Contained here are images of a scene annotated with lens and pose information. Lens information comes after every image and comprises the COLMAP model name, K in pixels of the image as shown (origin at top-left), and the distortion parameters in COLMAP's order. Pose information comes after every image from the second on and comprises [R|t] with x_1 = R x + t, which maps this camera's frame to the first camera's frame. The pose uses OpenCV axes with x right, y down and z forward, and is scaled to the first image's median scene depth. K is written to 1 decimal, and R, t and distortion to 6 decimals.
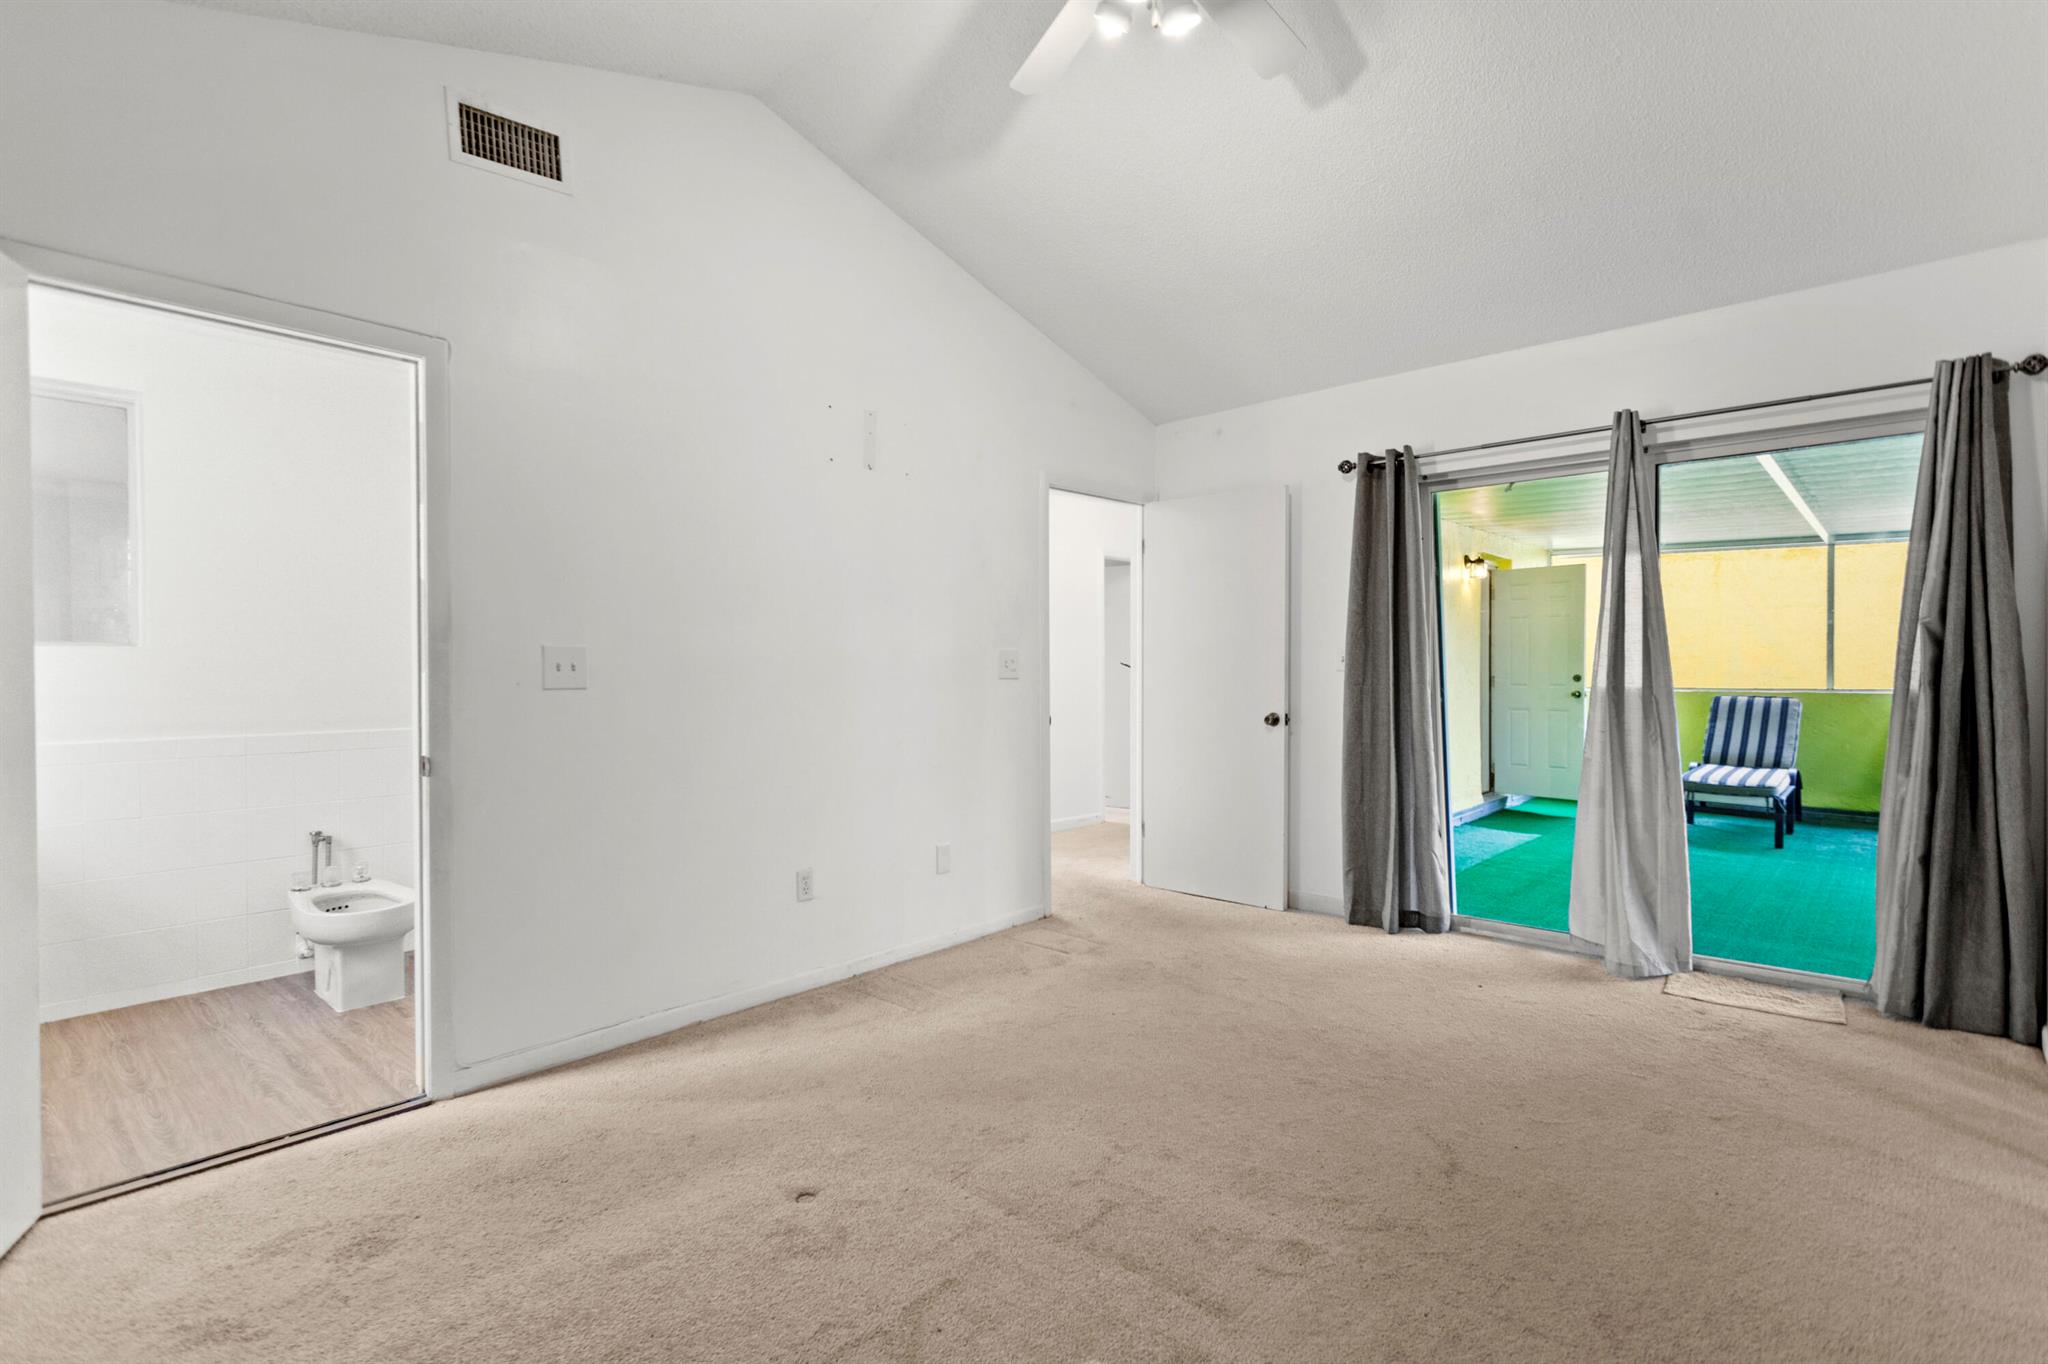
lens RADIAL K [[971.8, 0, 1023.1], [0, 971.8, 679.4], [0, 0, 1]] dist [-0.000411, 0.001861]
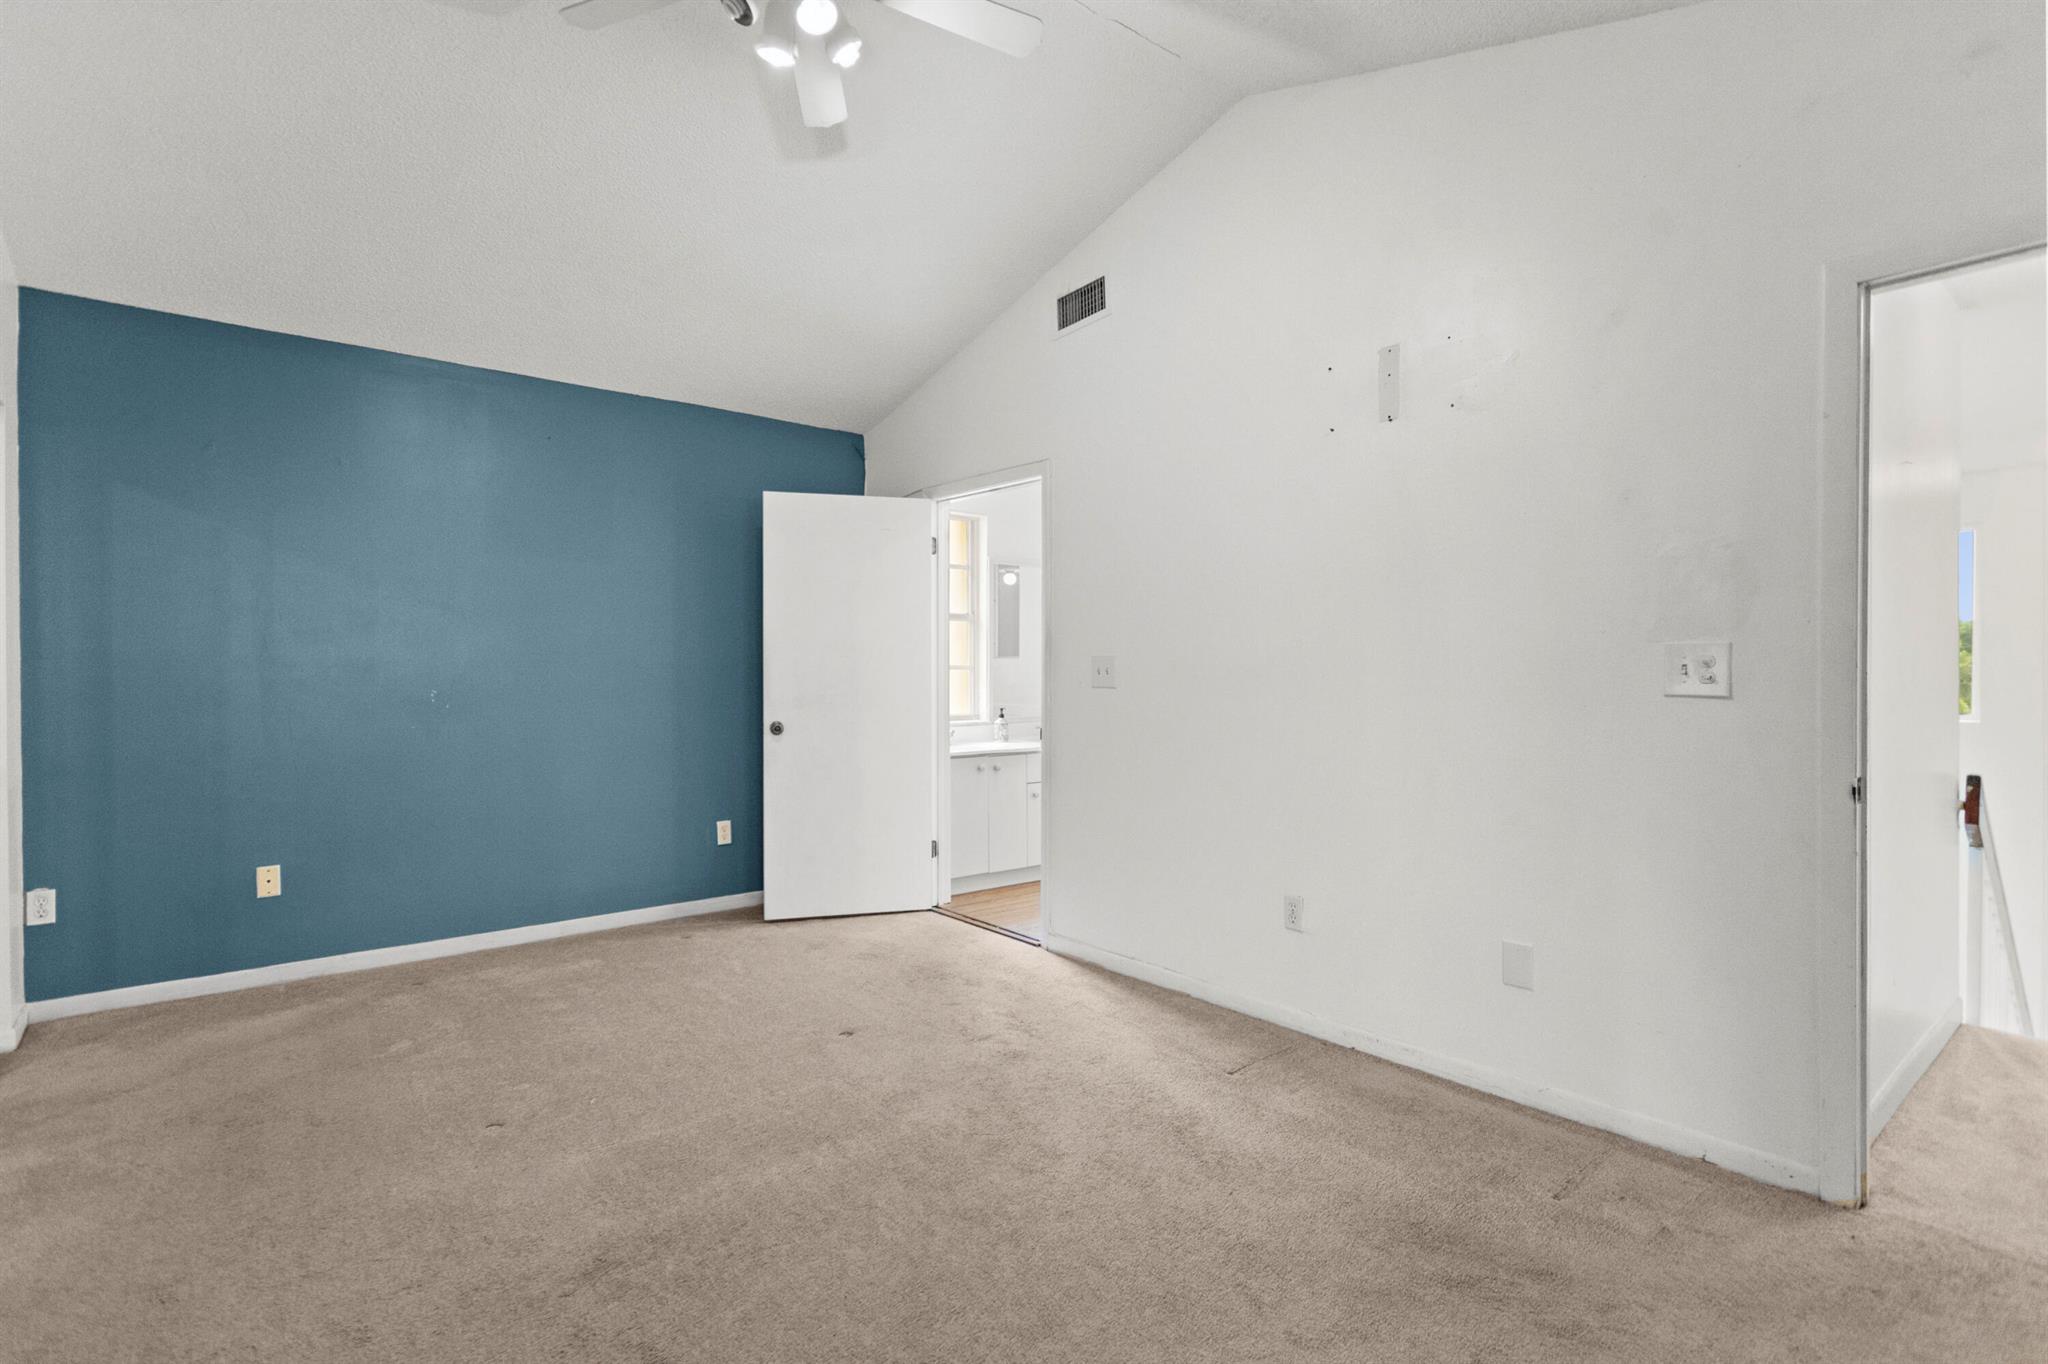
lens RADIAL K [[971.8, 0, 1022.0], [0, 971.8, 664.6], [0, 0, 1]] dist [-0.000411, 0.001861]
pose [[-0.128130, 0.003574, -0.991751, 0.864001], [-0.016329, 0.999850, 0.005713, -0.025745], [0.991623, 0.016926, -0.128053, 1.052853]]
